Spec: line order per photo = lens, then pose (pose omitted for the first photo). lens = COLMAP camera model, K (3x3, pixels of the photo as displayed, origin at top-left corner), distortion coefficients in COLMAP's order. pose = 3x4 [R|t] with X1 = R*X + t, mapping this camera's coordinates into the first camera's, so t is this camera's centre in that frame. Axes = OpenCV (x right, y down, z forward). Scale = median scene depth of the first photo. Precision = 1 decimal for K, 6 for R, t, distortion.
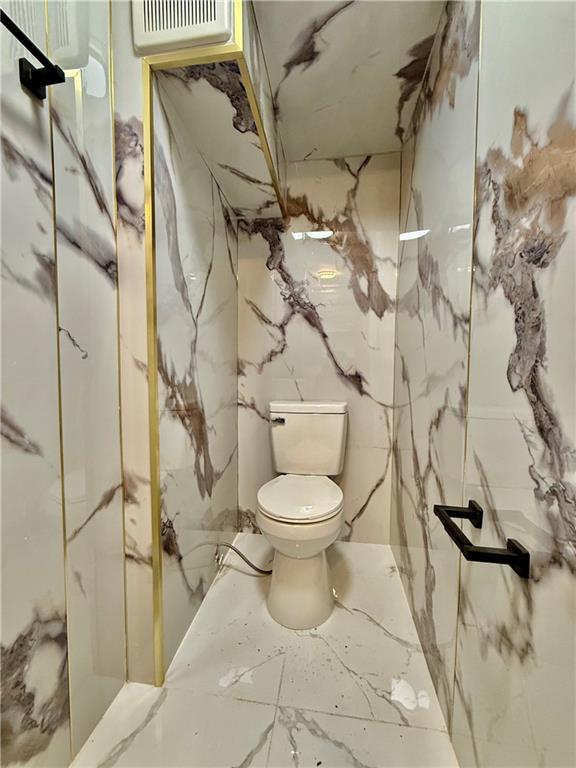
lens RADIAL K [[302.6, 0, 289.1], [0, 302.6, 386.3], [0, 0, 1]] dist [-0.000560, -0.000468]
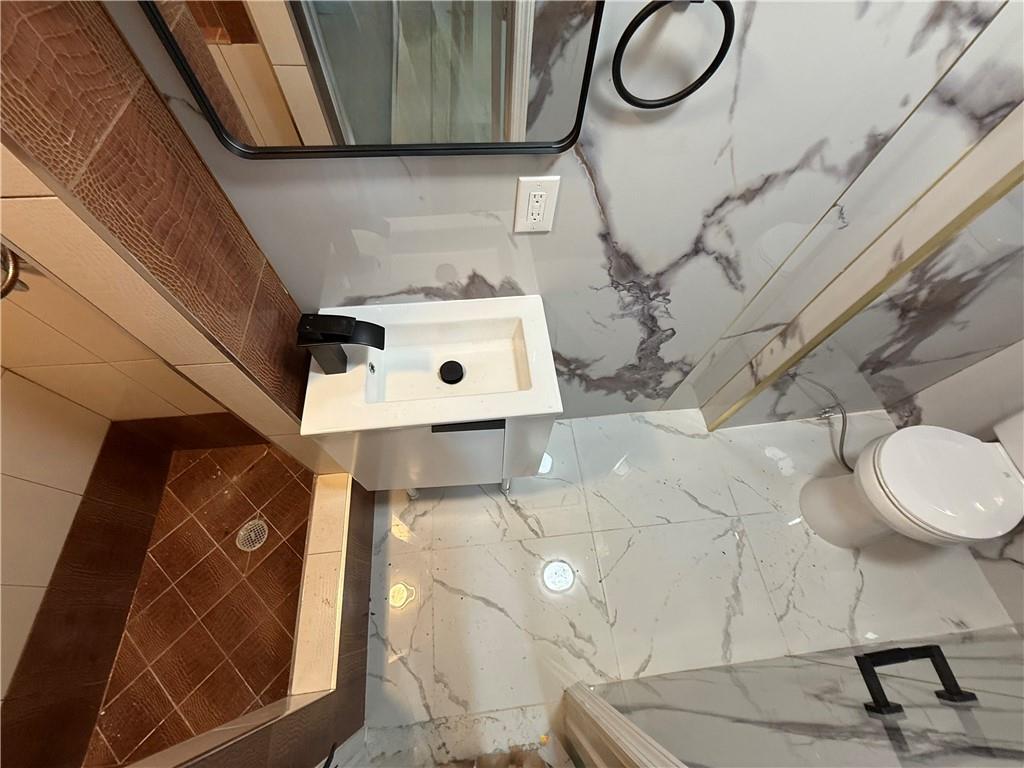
lens RADIAL K [[403.5, 0, 512.3], [0, 403.5, 385.2], [0, 0, 1]] dist [-0.000560, -0.000468]
pose [[0.246169, 0.851075, -0.463759, 0.049774], [-0.094766, 0.497326, 0.862373, -0.701711], [0.964583, -0.168341, 0.203079, -0.260644]]
